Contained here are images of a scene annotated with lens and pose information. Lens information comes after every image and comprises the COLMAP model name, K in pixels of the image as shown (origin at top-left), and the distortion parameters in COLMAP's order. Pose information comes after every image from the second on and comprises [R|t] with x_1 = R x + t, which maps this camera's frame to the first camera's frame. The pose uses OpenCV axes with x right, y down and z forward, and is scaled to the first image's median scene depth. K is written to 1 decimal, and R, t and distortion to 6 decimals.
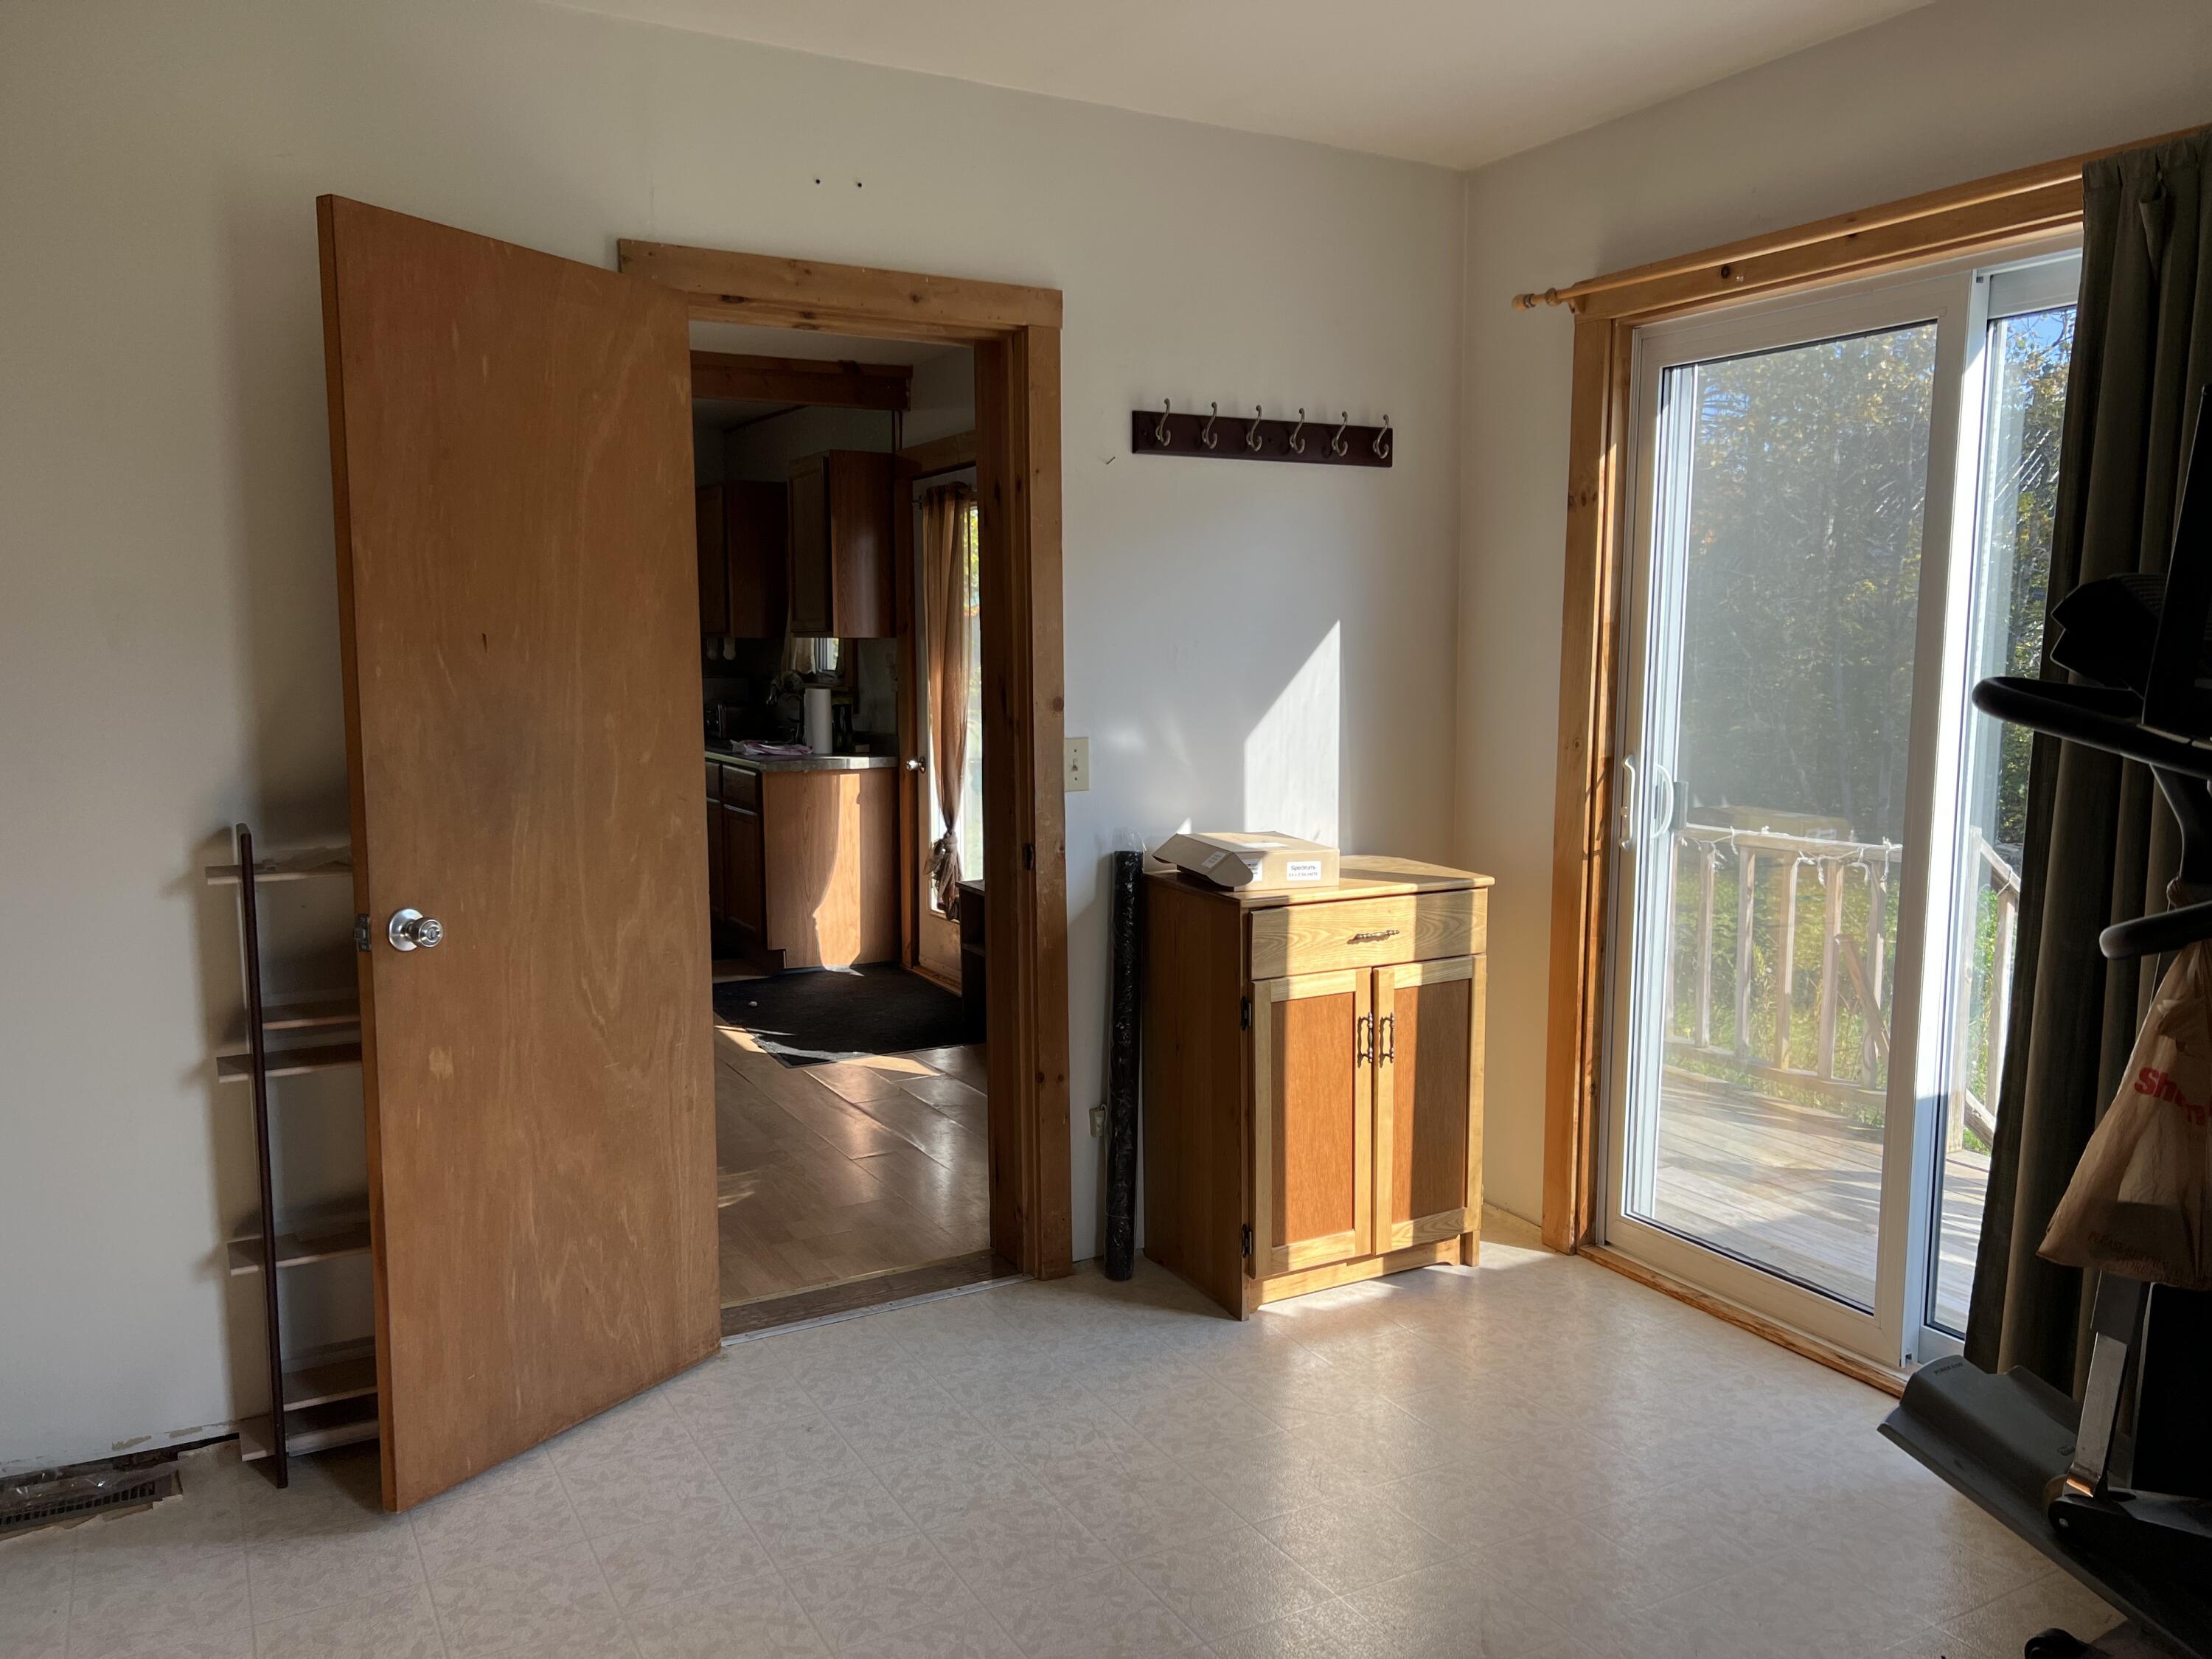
lens RADIAL K [[1662.2, 0, 1108.1], [0, 1662.2, 834.8], [0, 0, 1]] dist [0.002751, 0.000248]
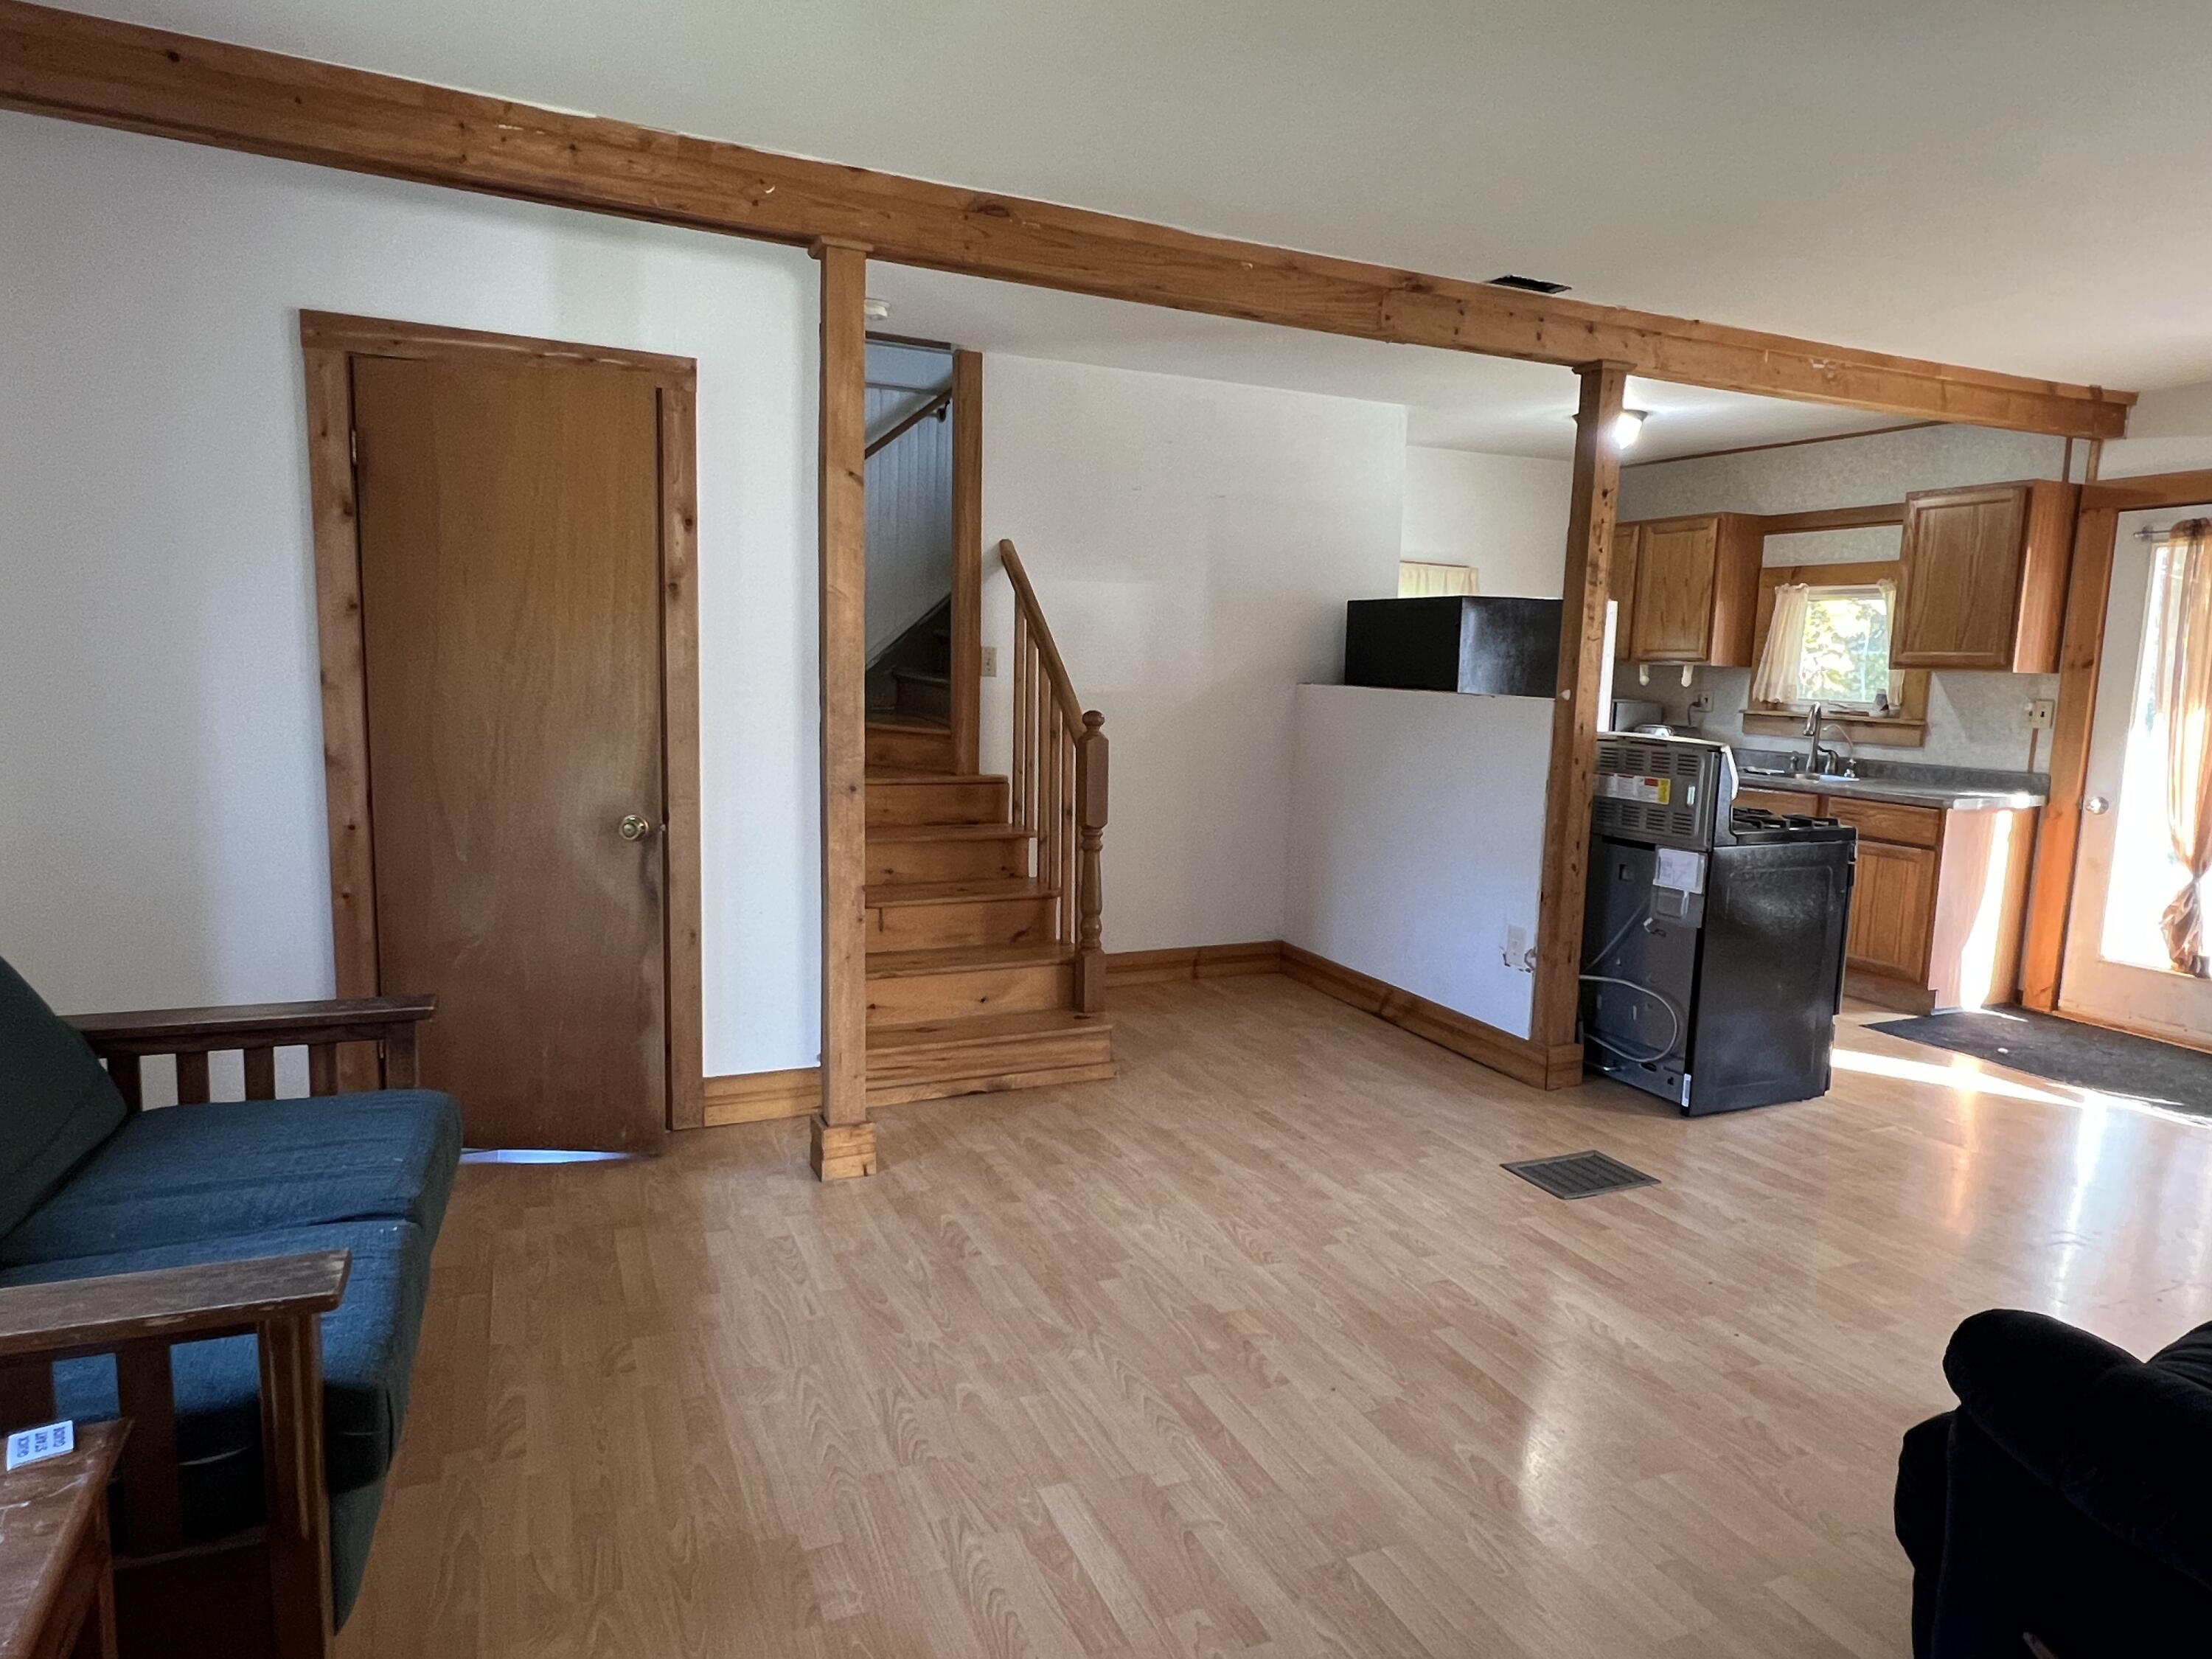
lens RADIAL K [[1305.2, 0, 1100.8], [0, 1305.2, 818.9], [0, 0, 1]] dist [-0.001167, -0.000098]
pose [[0.996604, 0.031231, -0.076190, -0.665765], [-0.030646, 0.999491, 0.008846, -0.019305], [0.076428, -0.006481, 0.997054, 0.185929]]
